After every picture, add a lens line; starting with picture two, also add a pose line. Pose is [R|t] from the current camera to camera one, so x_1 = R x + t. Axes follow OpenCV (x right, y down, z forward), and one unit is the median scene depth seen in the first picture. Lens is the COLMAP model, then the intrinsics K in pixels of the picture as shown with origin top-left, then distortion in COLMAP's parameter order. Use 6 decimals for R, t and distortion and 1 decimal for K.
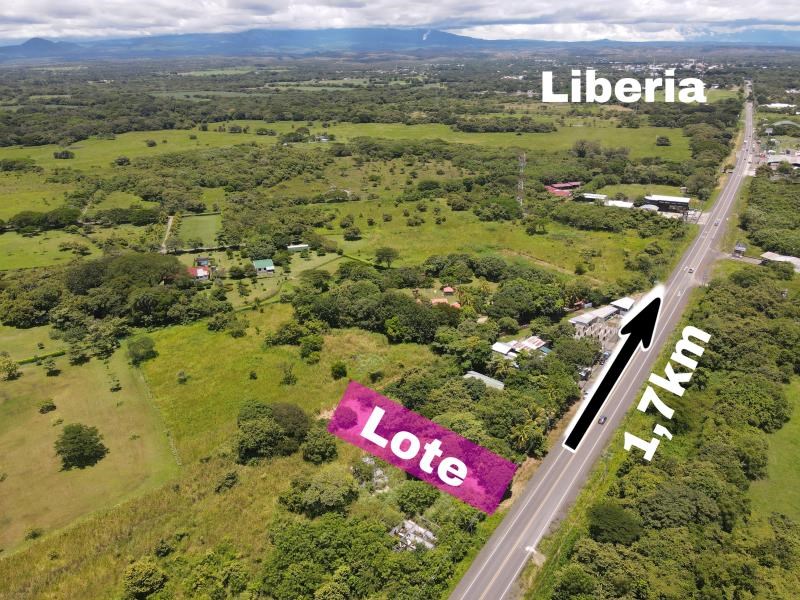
lens RADIAL K [[587.2, 0, 400.0], [0, 587.2, 300.0], [0, 0, 1]] dist [-0.002026, 0.027206]
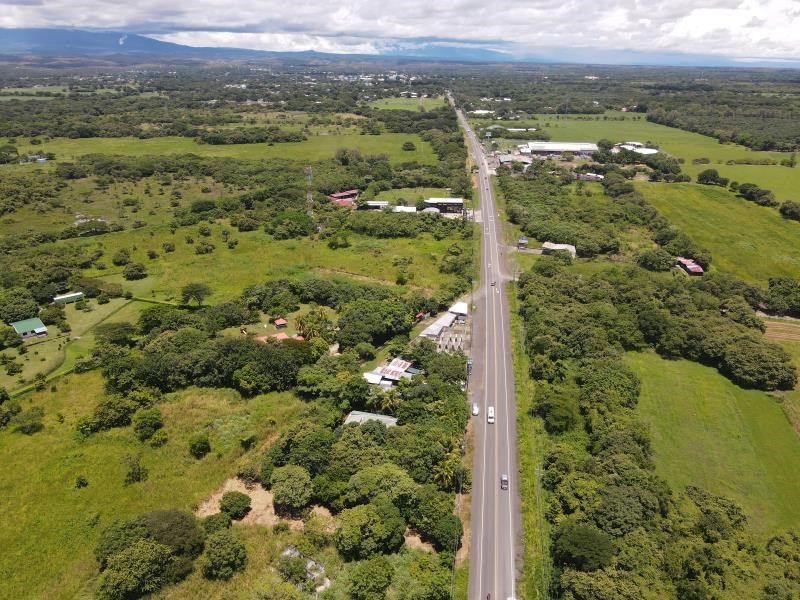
lens RADIAL K [[587.2, 0, 400.0], [0, 587.2, 300.0], [0, 0, 1]] dist [-0.002026, 0.027206]
pose [[0.901304, -0.146650, 0.407609, -0.082942], [0.151919, 0.988198, 0.019613, -0.029027], [-0.405675, 0.044246, 0.912946, 0.071411]]
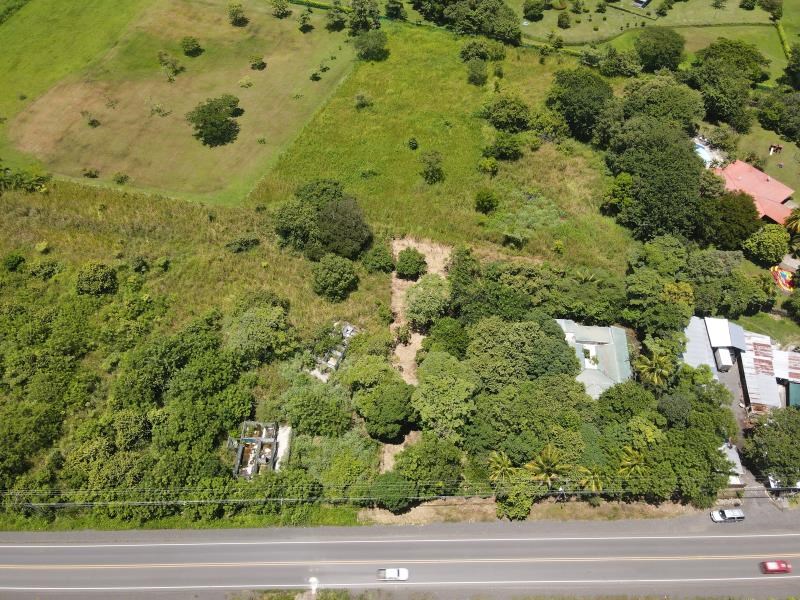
lens RADIAL K [[587.2, 0, 400.0], [0, 587.2, 300.0], [0, 0, 1]] dist [-0.002026, 0.027206]
pose [[0.578248, 0.663199, -0.475180, 0.135997], [-0.310794, 0.717572, 0.623296, -0.110661], [0.754345, -0.212737, 0.621053, 0.238780]]
